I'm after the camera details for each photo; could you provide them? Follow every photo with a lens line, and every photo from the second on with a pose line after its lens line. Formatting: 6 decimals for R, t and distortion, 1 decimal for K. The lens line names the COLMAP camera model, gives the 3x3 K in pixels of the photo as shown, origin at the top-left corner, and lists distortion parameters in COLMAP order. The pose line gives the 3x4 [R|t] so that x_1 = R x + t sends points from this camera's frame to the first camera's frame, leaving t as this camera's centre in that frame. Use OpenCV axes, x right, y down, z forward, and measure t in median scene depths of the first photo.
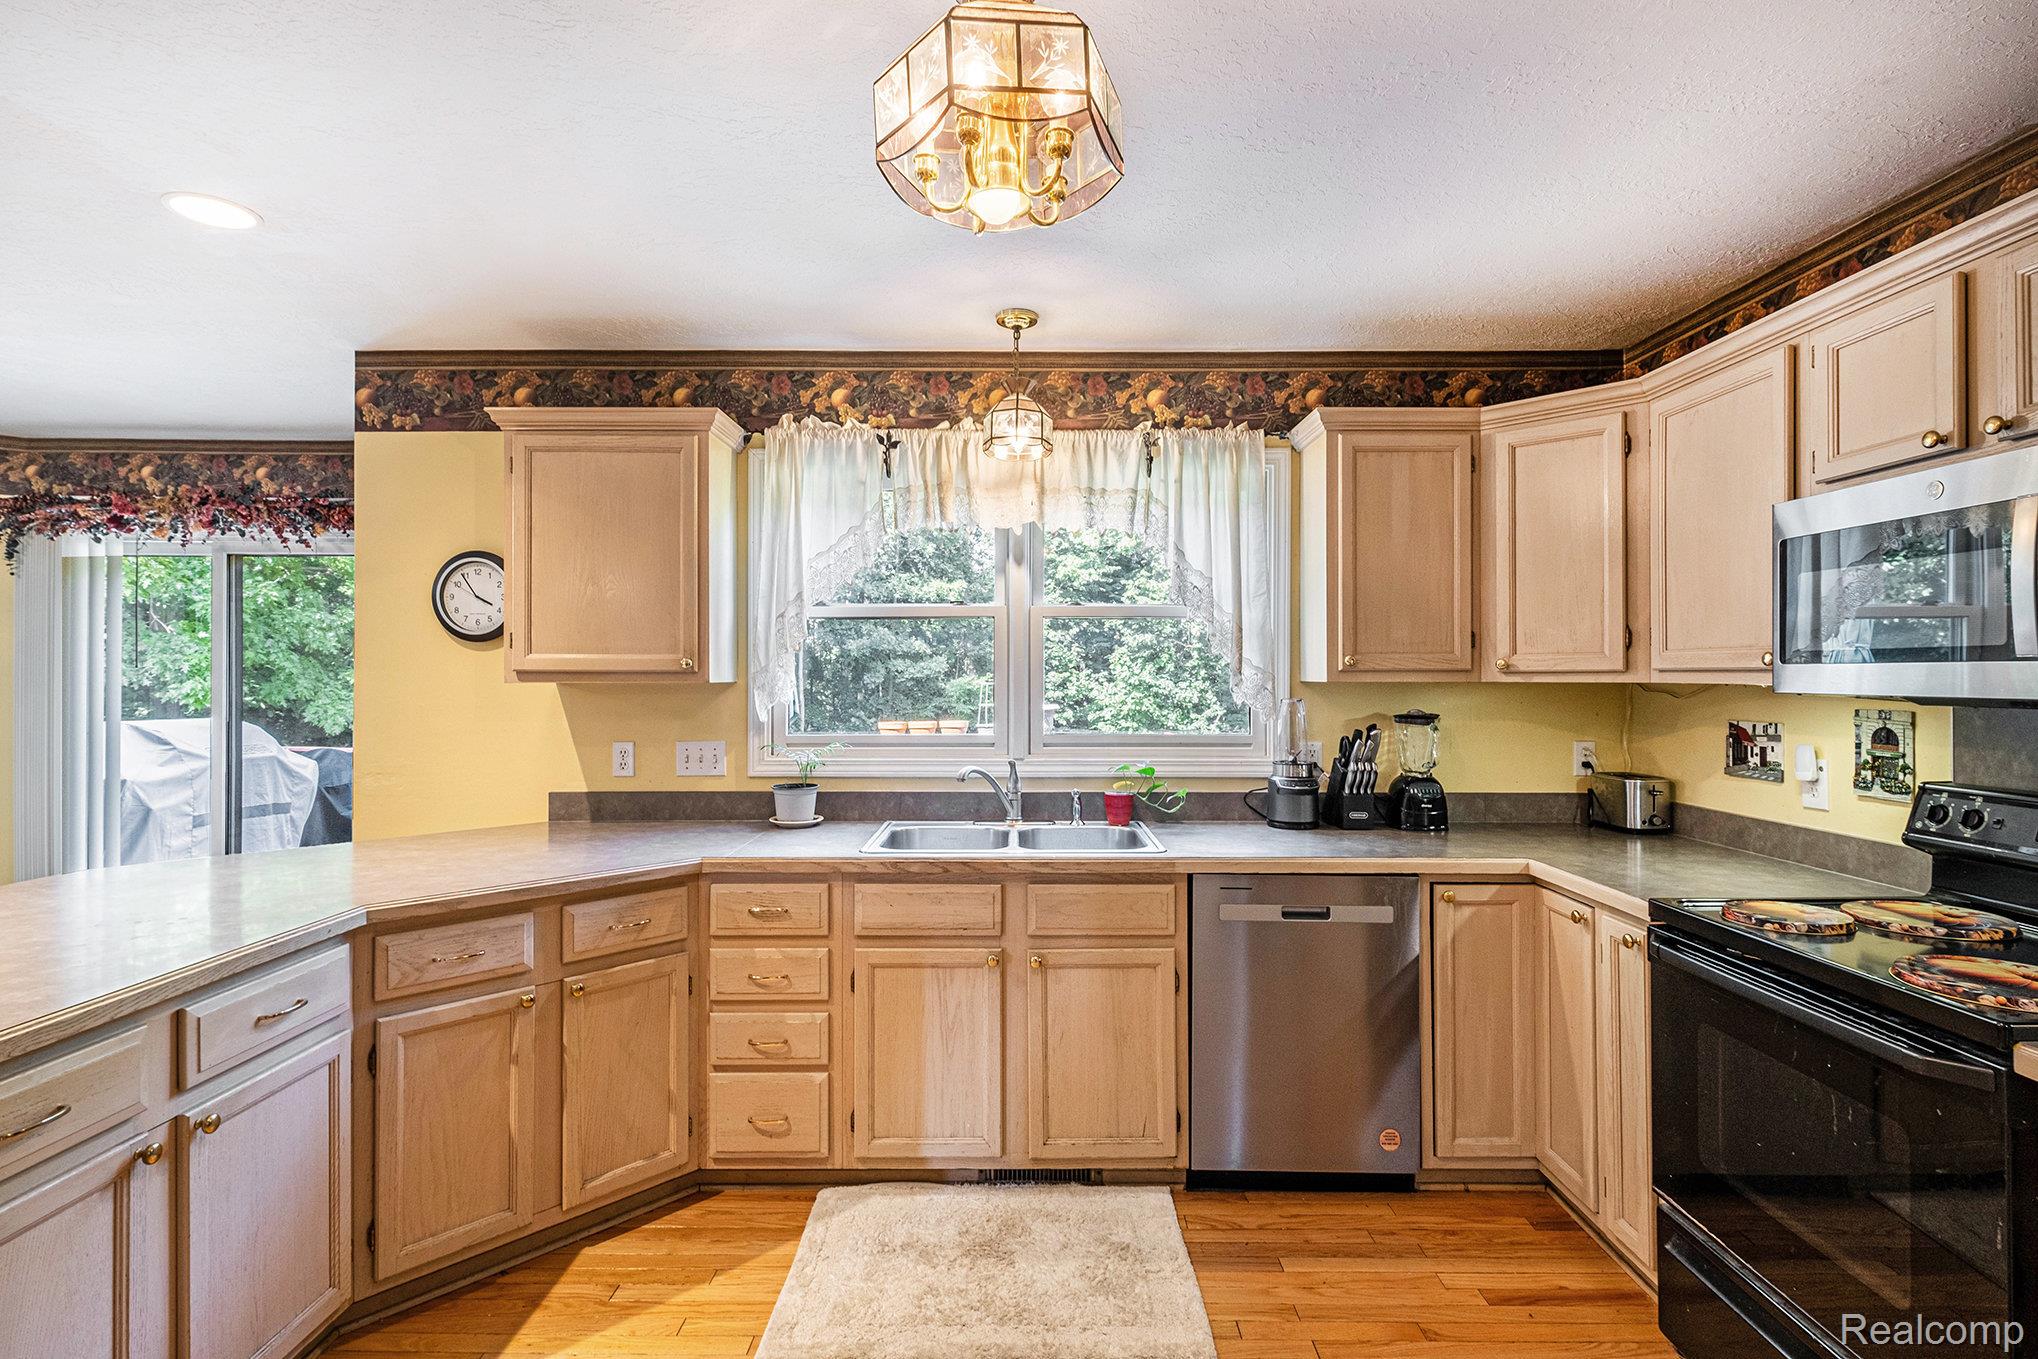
lens RADIAL K [[975.0, 0, 1023.1], [0, 975.0, 679.8], [0, 0, 1]] dist [-0.004532, -0.000672]
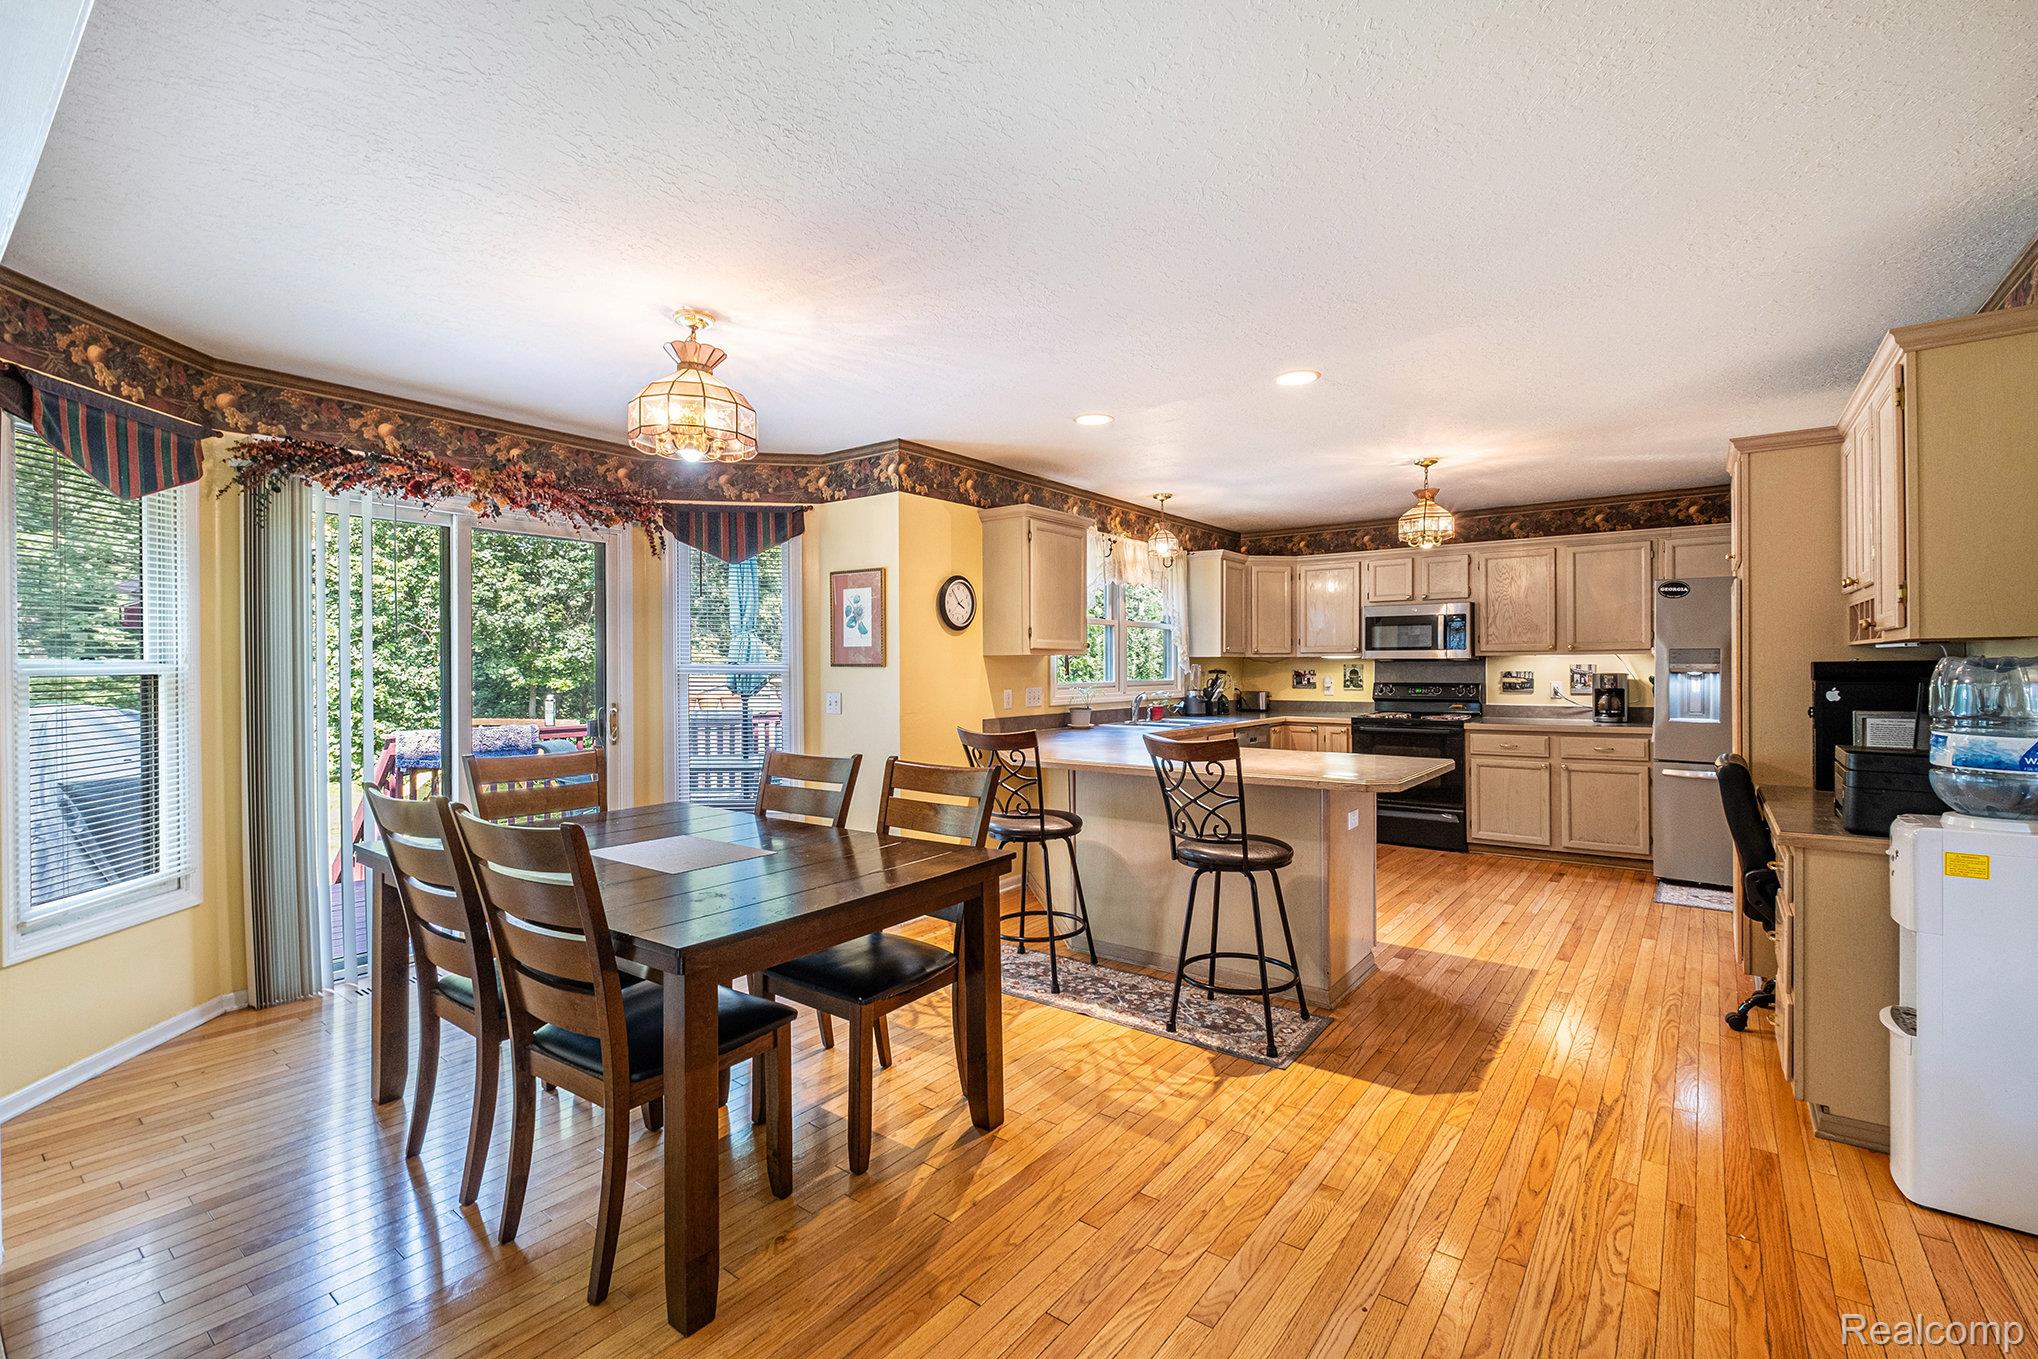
lens RADIAL K [[892.7, 0, 1017.9], [0, 892.7, 671.7], [0, 0, 1]] dist [0.001785, -0.000604]
pose [[0.617556, -0.006342, 0.786501, -1.701823], [0.002569, 0.999978, 0.006046, 0.024805], [-0.786522, -0.001714, 0.617559, -0.028526]]
